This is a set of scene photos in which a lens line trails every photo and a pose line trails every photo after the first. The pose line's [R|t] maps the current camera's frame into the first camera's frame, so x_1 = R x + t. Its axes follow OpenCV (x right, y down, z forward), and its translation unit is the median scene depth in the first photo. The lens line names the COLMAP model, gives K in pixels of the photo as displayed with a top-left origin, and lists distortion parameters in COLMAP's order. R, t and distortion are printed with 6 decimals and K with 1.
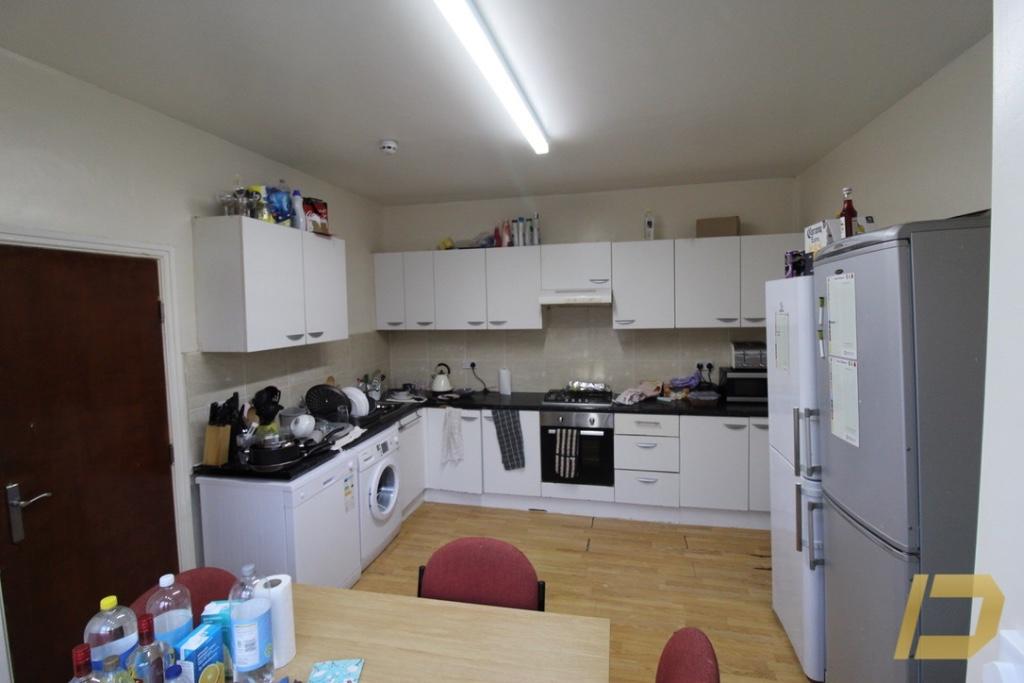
lens RADIAL K [[478.6, 0, 519.9], [0, 478.6, 337.6], [0, 0, 1]] dist [-0.000243, -0.012650]
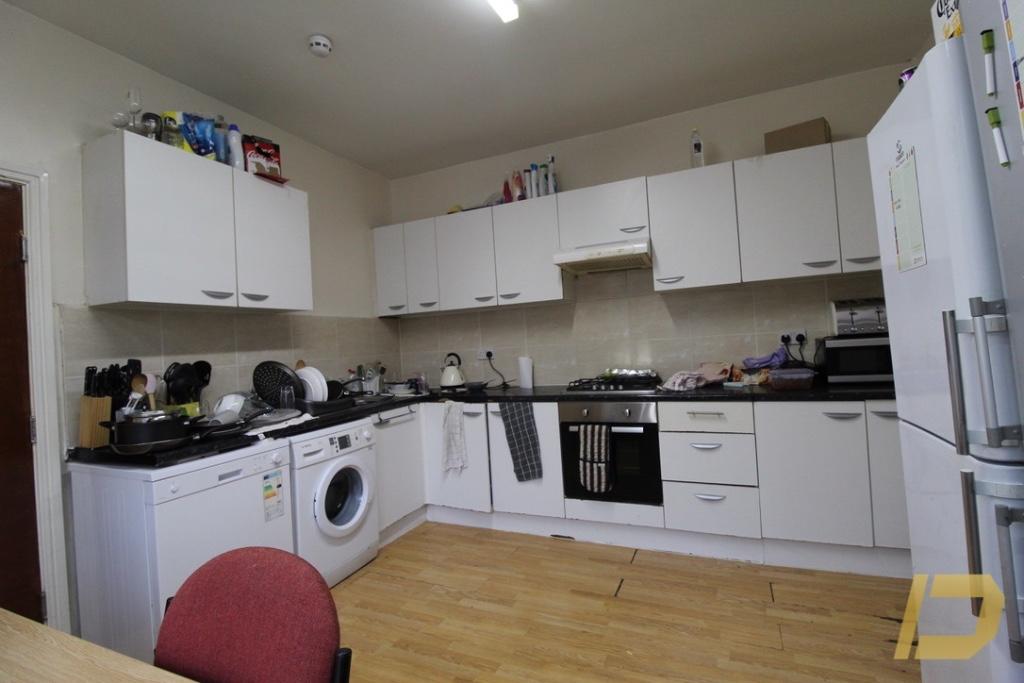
lens RADIAL K [[478.6, 0, 519.9], [0, 478.6, 337.6], [0, 0, 1]] dist [-0.000243, -0.012650]
pose [[0.981192, -0.038679, -0.189119, 0.133334], [0.025228, 0.997011, -0.073024, 0.108835], [0.191379, 0.066879, 0.979235, 0.246484]]
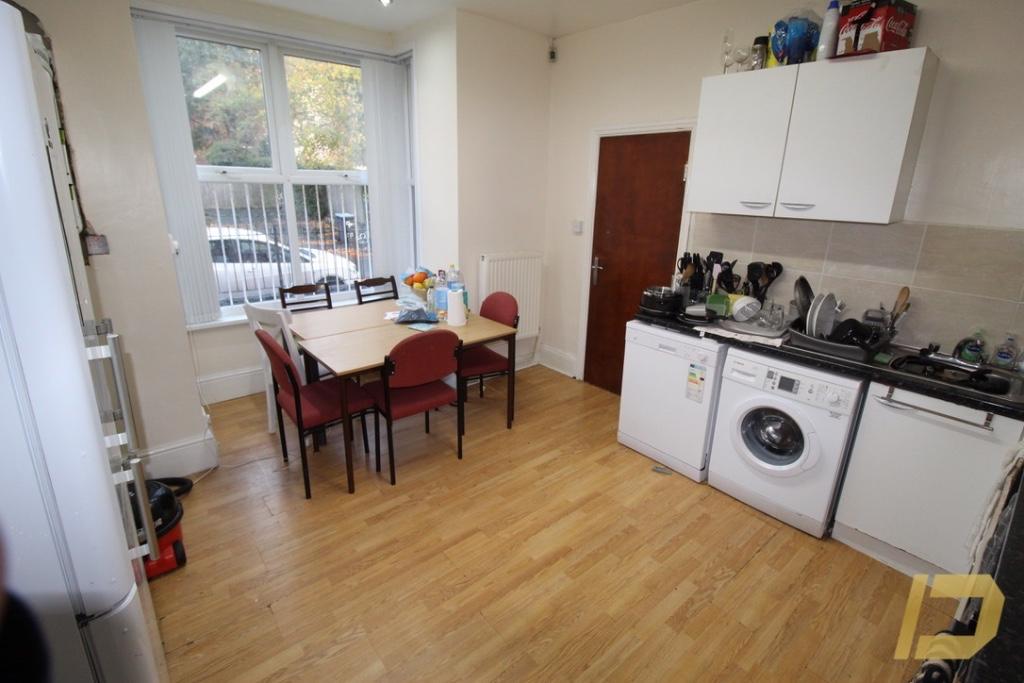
lens RADIAL K [[478.6, 0, 519.9], [0, 478.6, 337.6], [0, 0, 1]] dist [-0.000243, -0.012650]
pose [[-0.610603, 0.242604, -0.753861, 0.392378], [-0.065236, 0.933278, 0.353182, -0.042332], [0.789245, 0.264833, -0.554036, 0.929054]]
